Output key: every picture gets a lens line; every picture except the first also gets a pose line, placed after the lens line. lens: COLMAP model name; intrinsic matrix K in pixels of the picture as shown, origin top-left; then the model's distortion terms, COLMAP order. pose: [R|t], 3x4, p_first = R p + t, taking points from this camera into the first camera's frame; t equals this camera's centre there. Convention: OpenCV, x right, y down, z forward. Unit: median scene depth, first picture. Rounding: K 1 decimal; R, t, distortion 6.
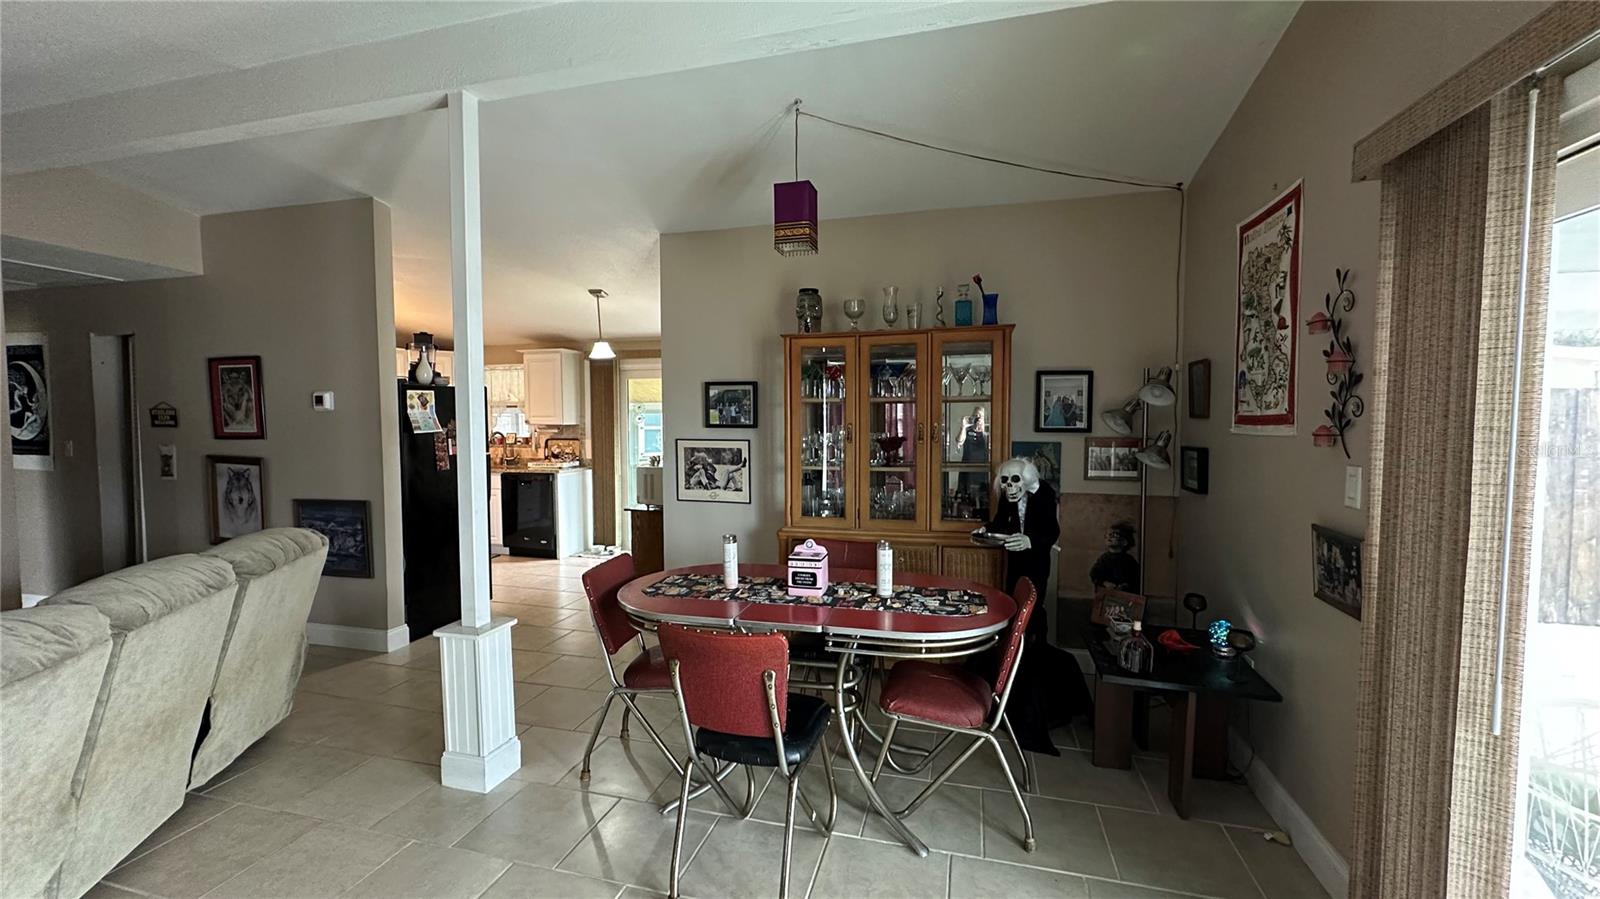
lens RADIAL K [[639.4, 0, 791.5], [0, 639.4, 450.2], [0, 0, 1]] dist [-0.000765, 0.000618]
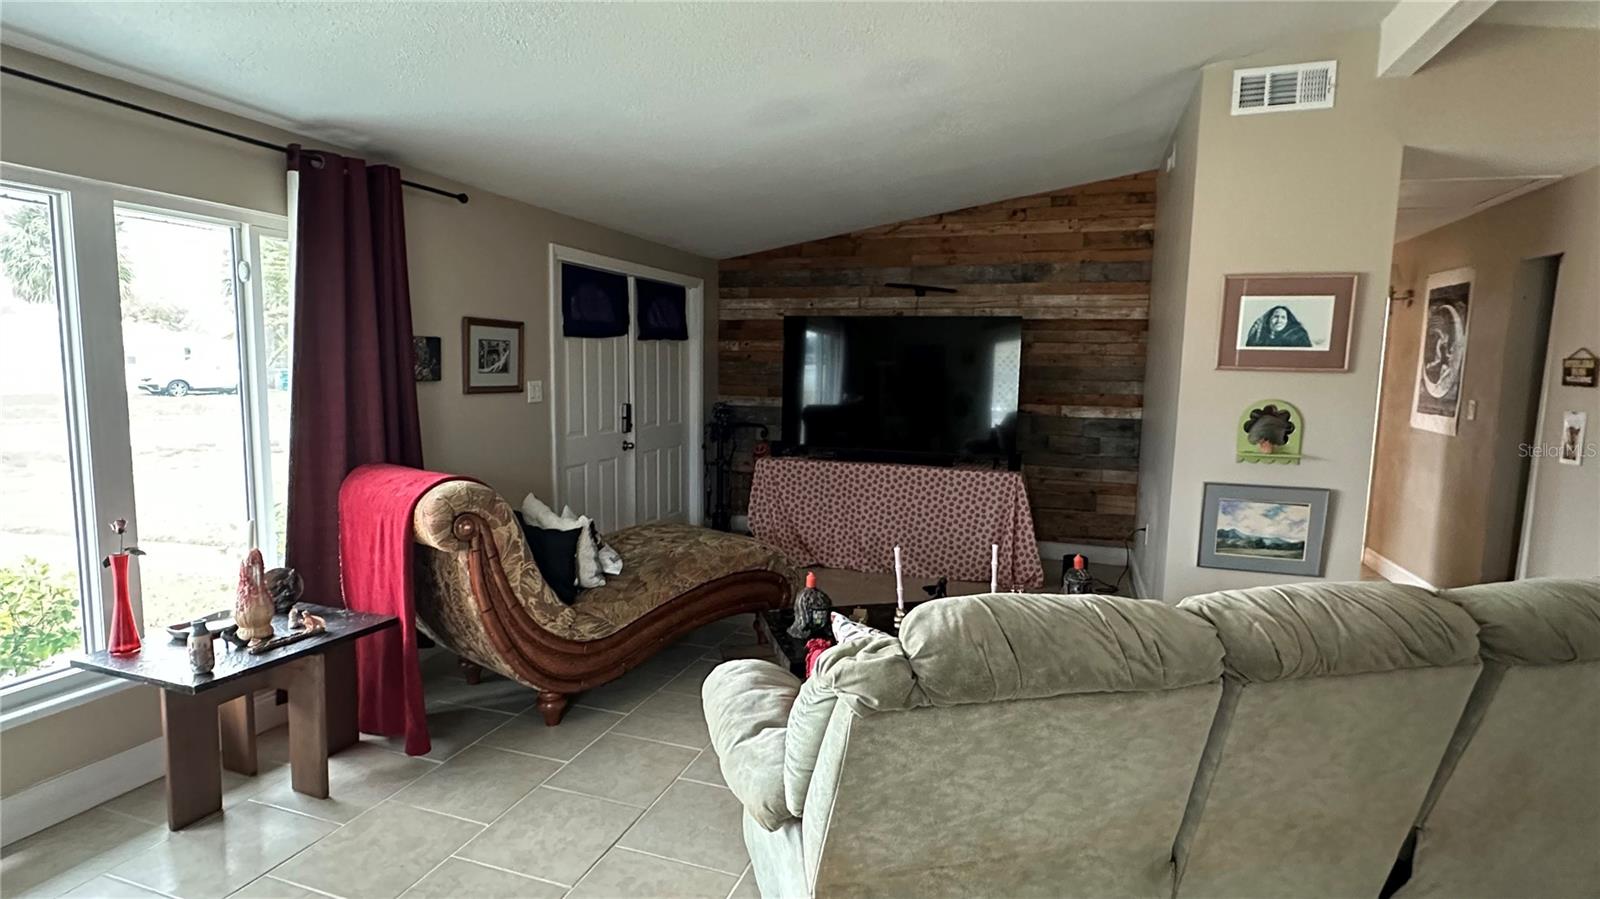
lens RADIAL K [[796.1, 0, 800.7], [0, 796.1, 448.0], [0, 0, 1]] dist [-0.000712, -0.000203]
pose [[-0.051487, 0.106533, -0.992975, -0.144102], [-0.074303, 0.991130, 0.110187, -0.004357], [0.995906, 0.079455, -0.043114, 0.347340]]
